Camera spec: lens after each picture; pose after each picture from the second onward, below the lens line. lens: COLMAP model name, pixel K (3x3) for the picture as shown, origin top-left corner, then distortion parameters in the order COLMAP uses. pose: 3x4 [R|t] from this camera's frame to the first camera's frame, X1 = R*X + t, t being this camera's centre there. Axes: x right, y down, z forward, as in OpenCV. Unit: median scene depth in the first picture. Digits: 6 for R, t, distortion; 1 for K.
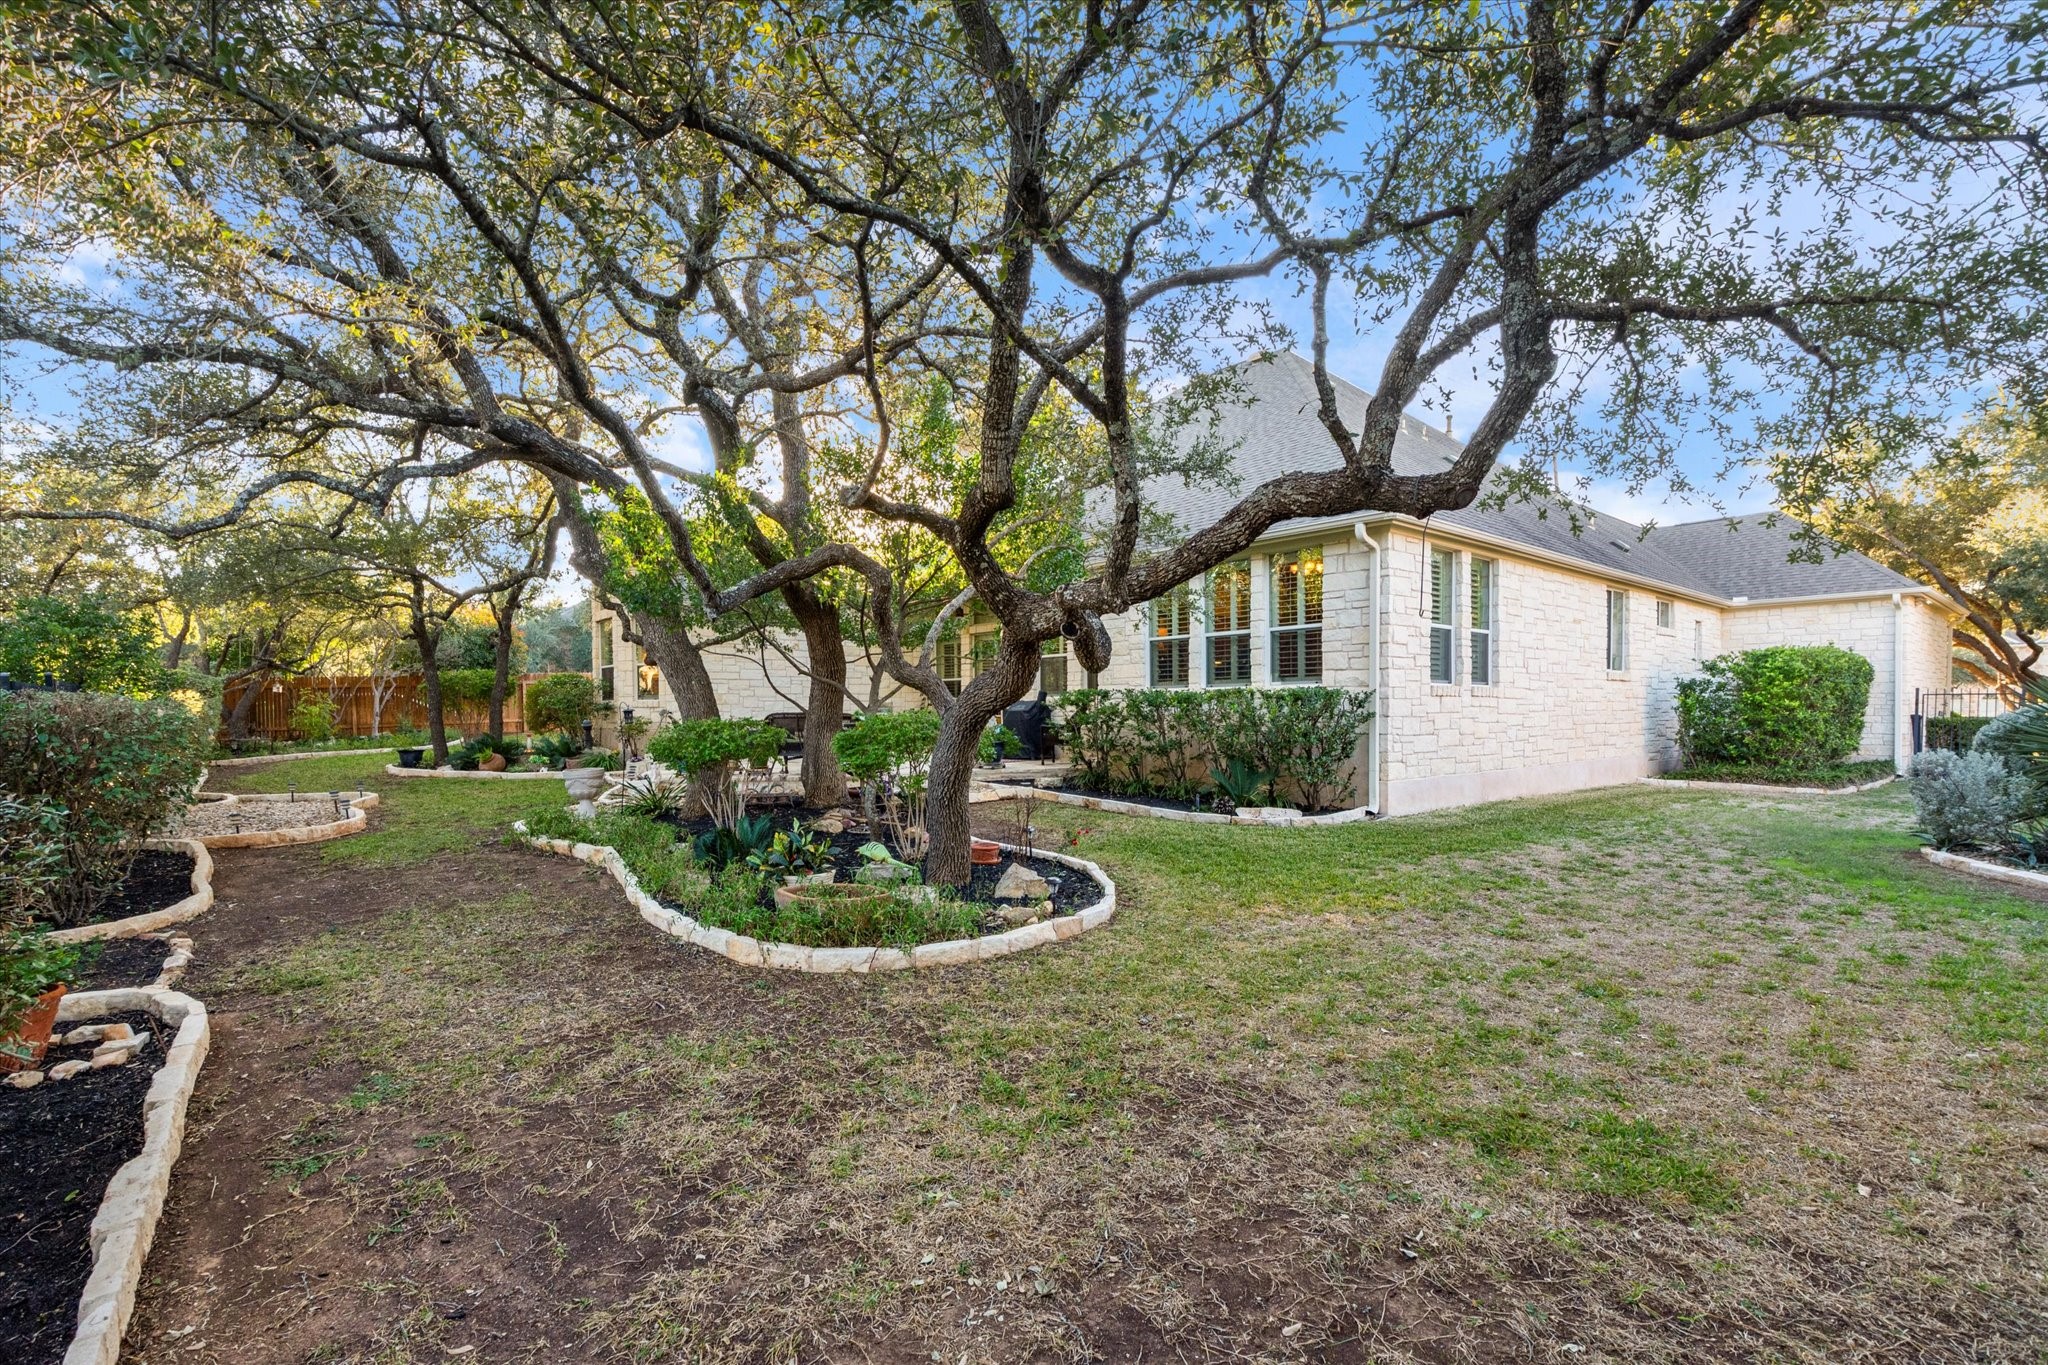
lens RADIAL K [[982.5, 0, 1011.2], [0, 982.5, 672.6], [0, 0, 1]] dist [0.001014, 0.000067]
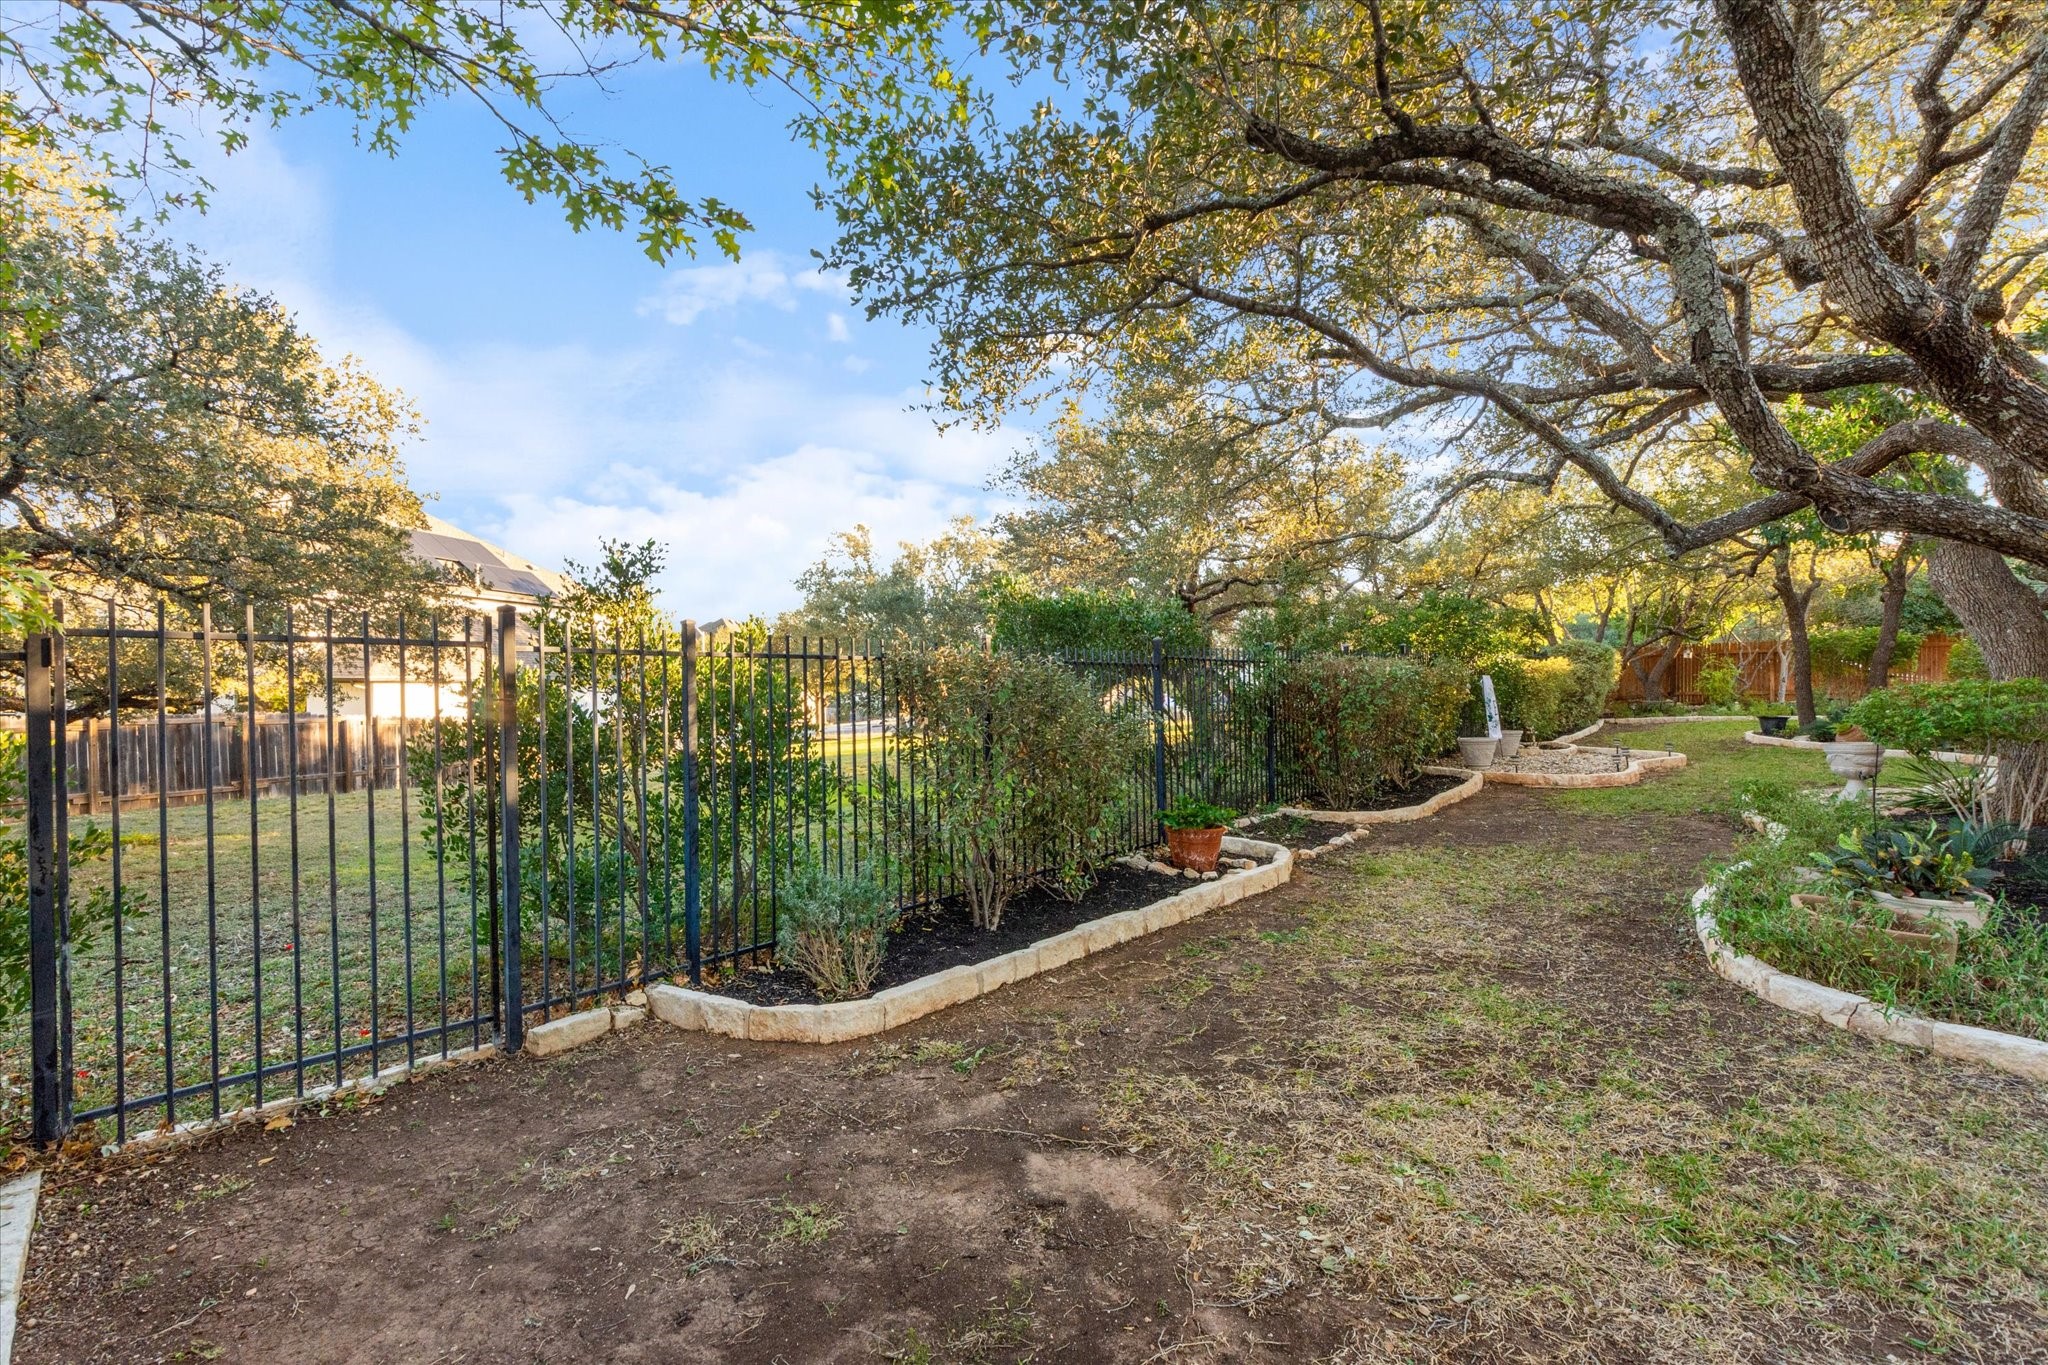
lens RADIAL K [[982.5, 0, 1011.2], [0, 982.5, 672.6], [0, 0, 1]] dist [0.001014, 0.000067]
pose [[0.139465, -0.000750, -0.990227, 0.492648], [0.028257, 0.999595, 0.003223, 0.026683], [0.989824, -0.028430, 0.139429, 0.313014]]
